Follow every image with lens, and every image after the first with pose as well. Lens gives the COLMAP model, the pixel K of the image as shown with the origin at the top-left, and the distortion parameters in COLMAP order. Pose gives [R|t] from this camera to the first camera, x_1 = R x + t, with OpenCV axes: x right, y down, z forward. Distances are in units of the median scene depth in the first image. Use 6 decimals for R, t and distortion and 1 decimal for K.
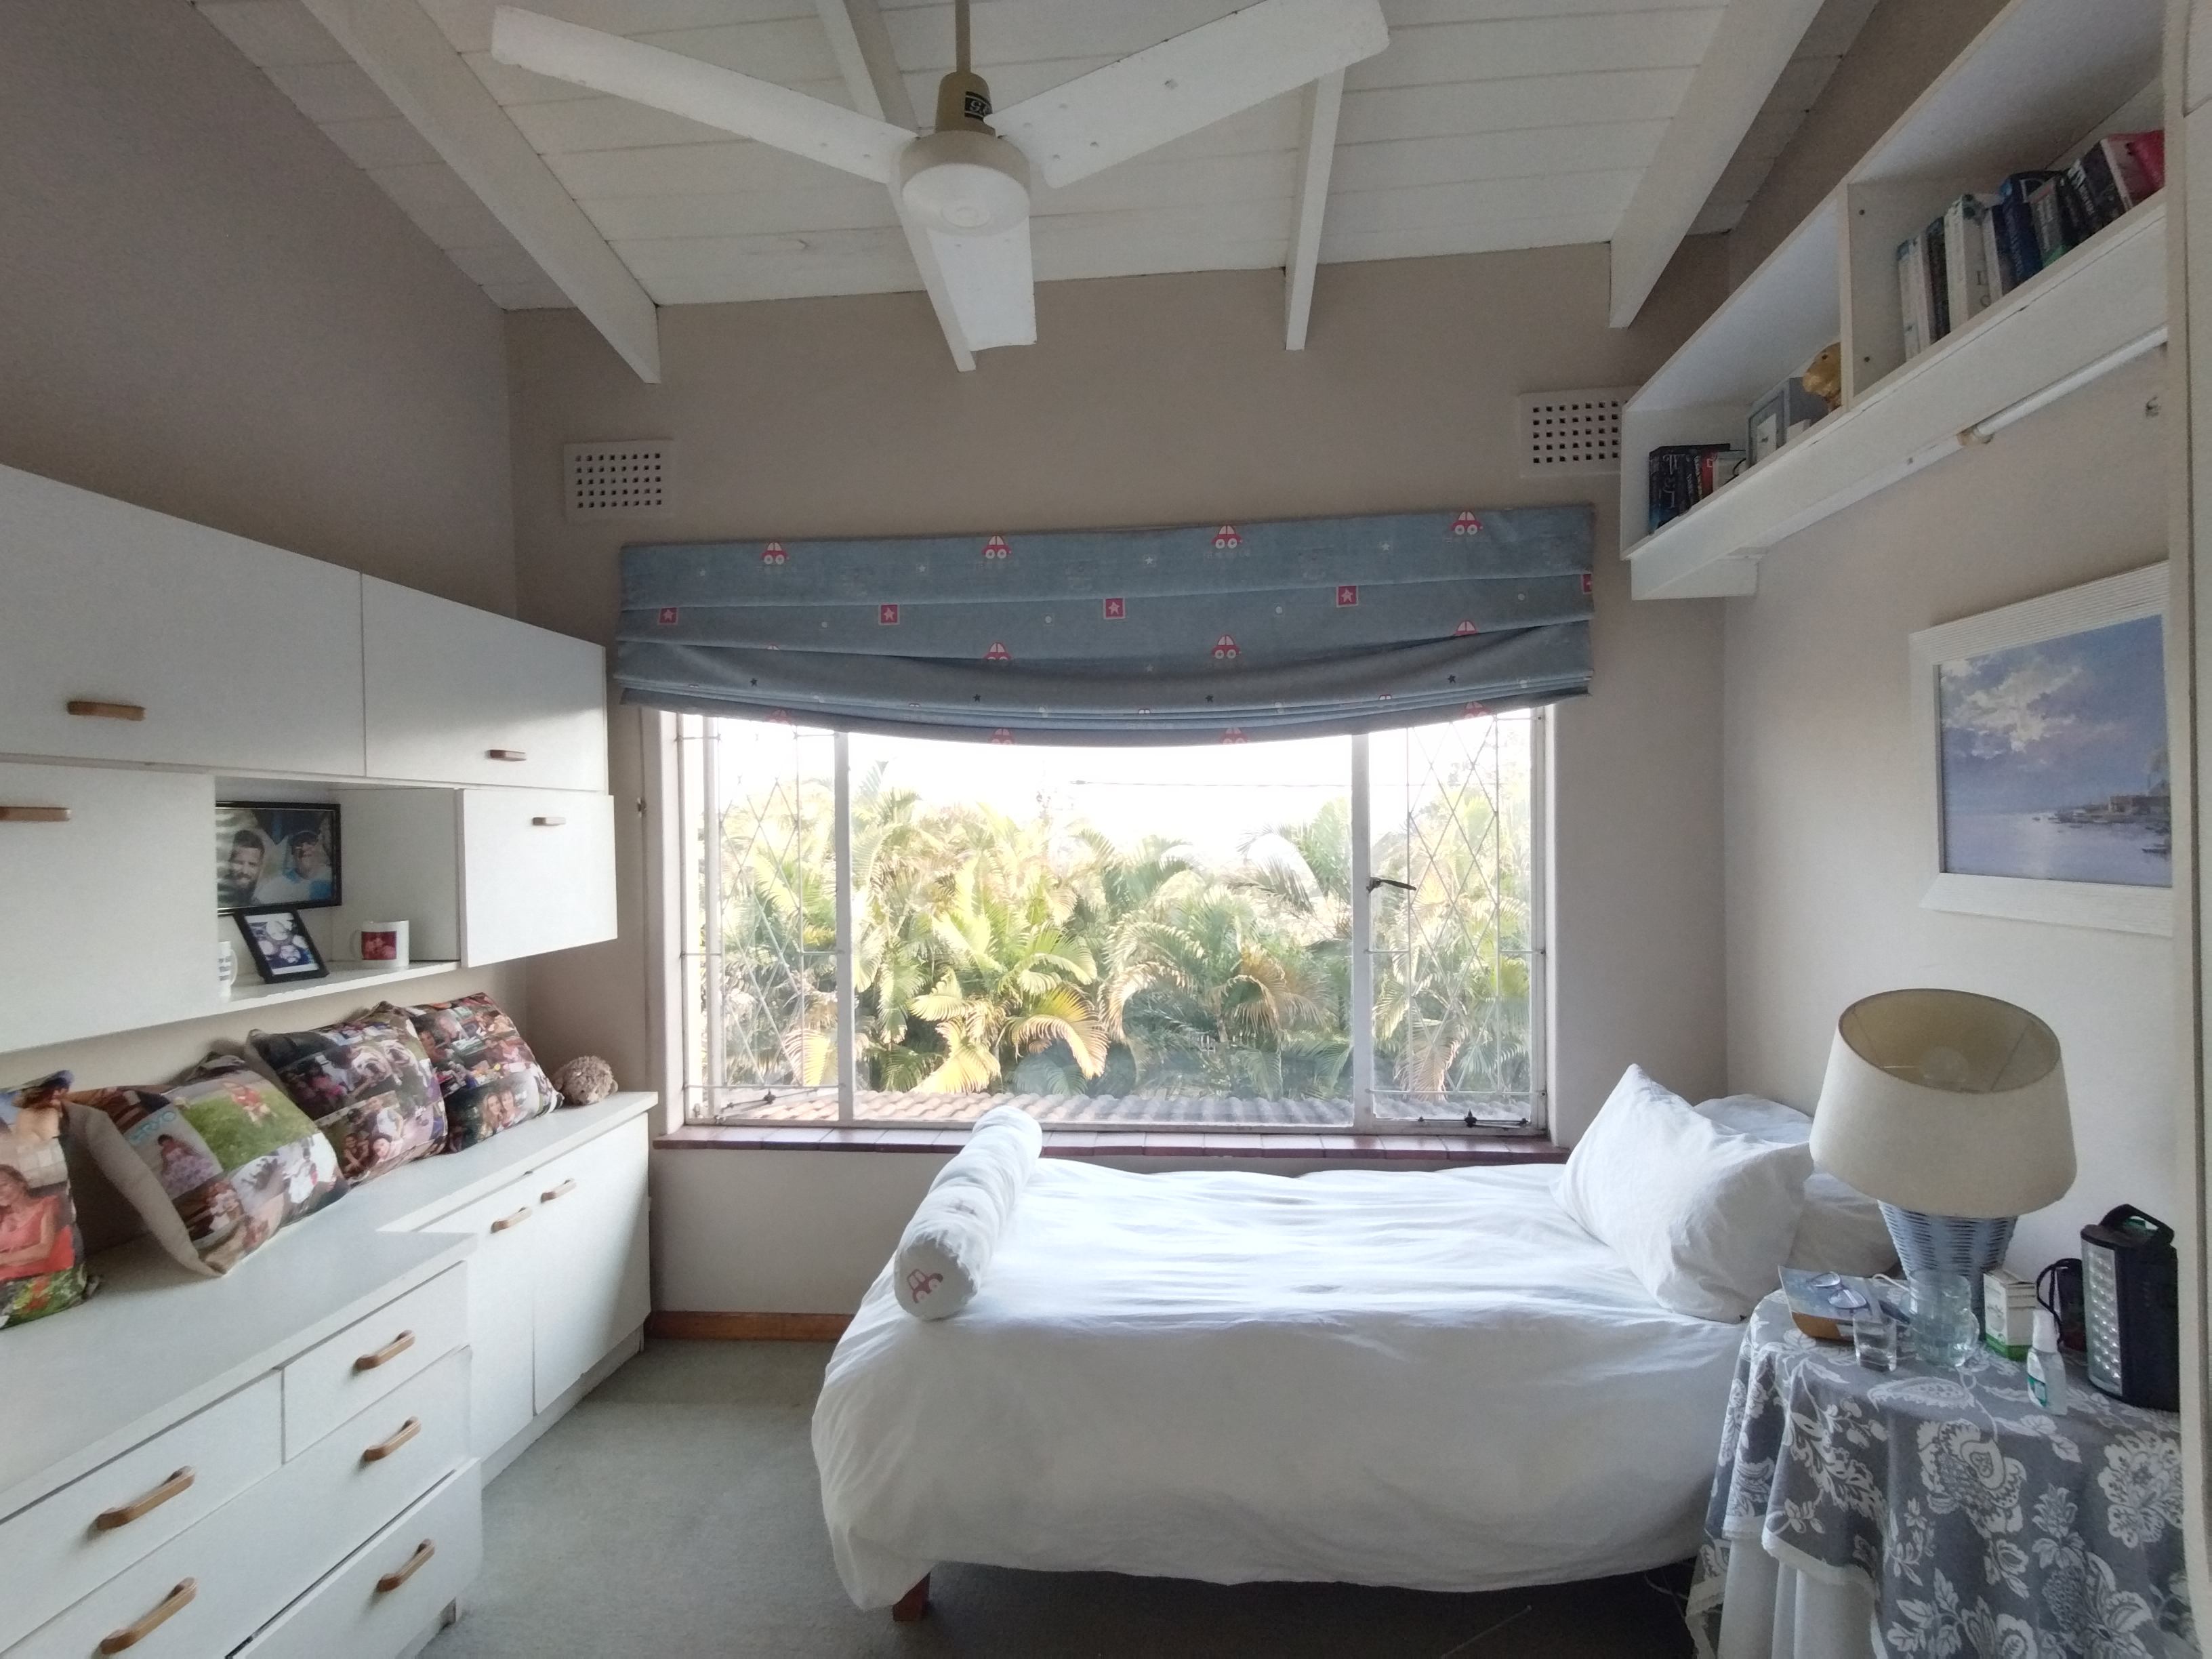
lens RADIAL K [[1092.6, 0, 1100.3], [0, 1092.6, 833.9], [0, 0, 1]] dist [0.055198, -0.034774]
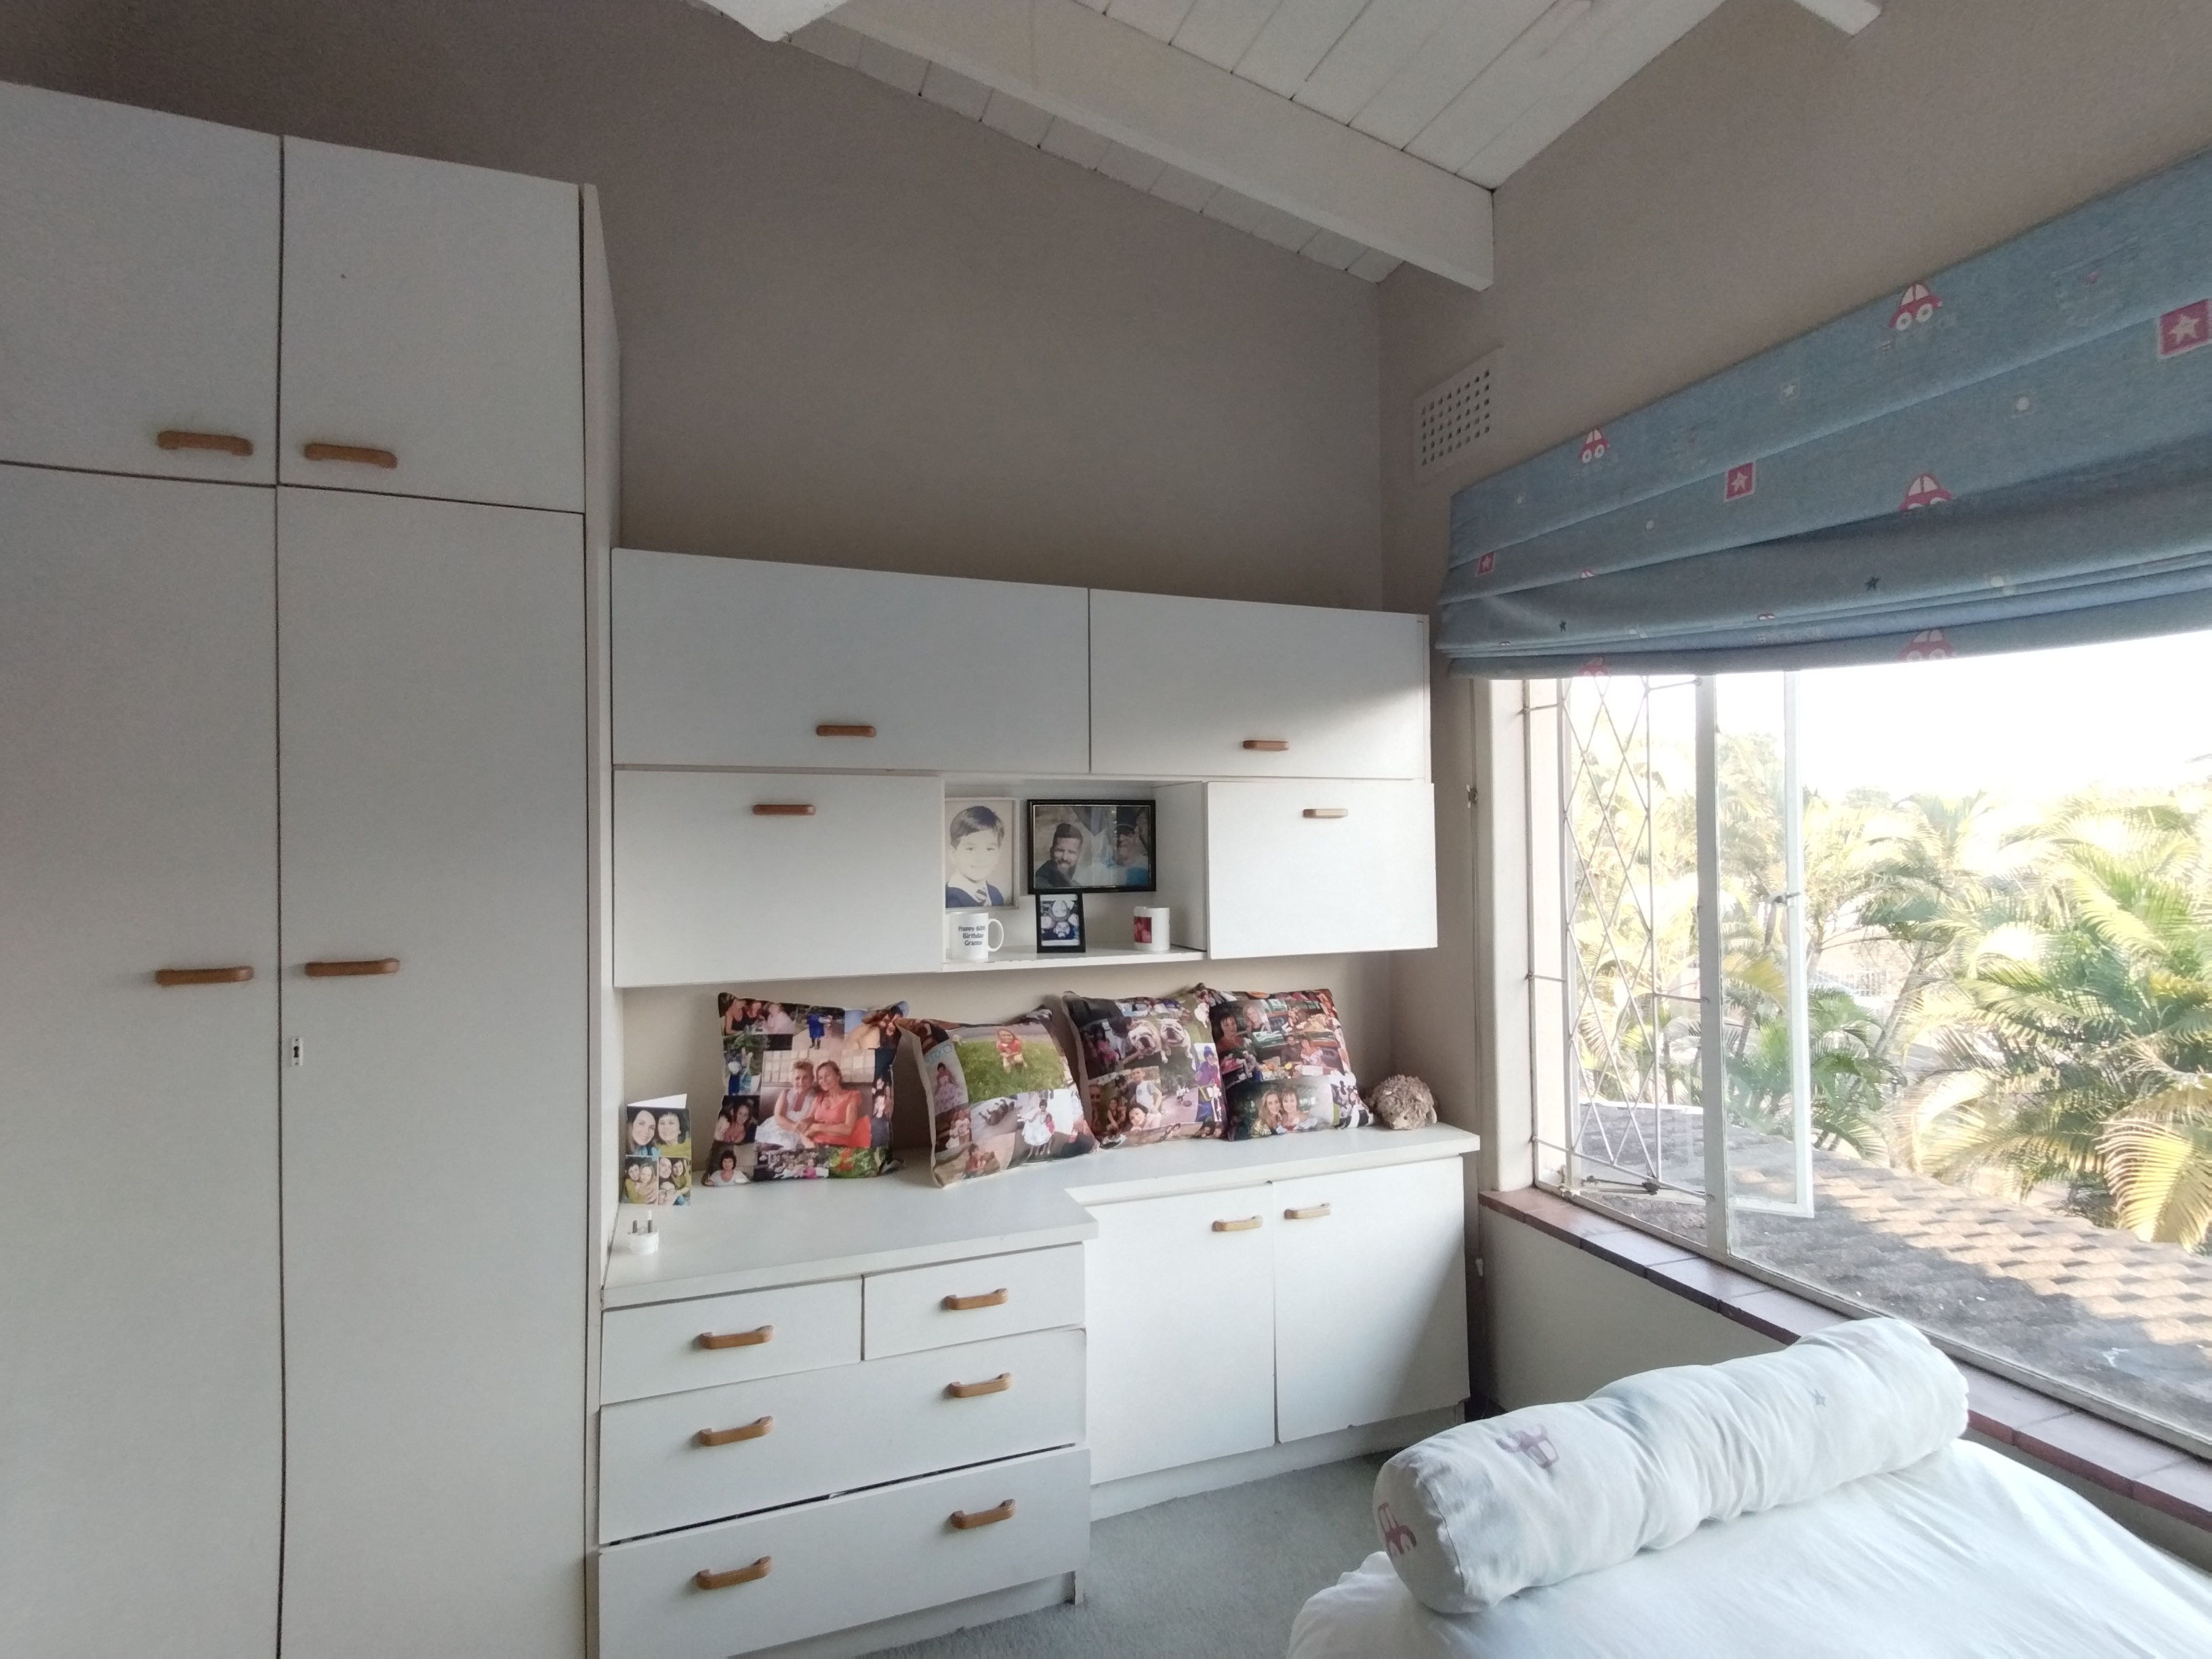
lens RADIAL K [[1092.6, 0, 1100.3], [0, 1092.6, 833.9], [0, 0, 1]] dist [0.055198, -0.034774]
pose [[0.443414, -0.000619, -0.896317, 0.276399], [-0.001819, 0.999997, -0.001590, 0.008669], [0.896315, 0.002336, 0.443411, 0.468814]]
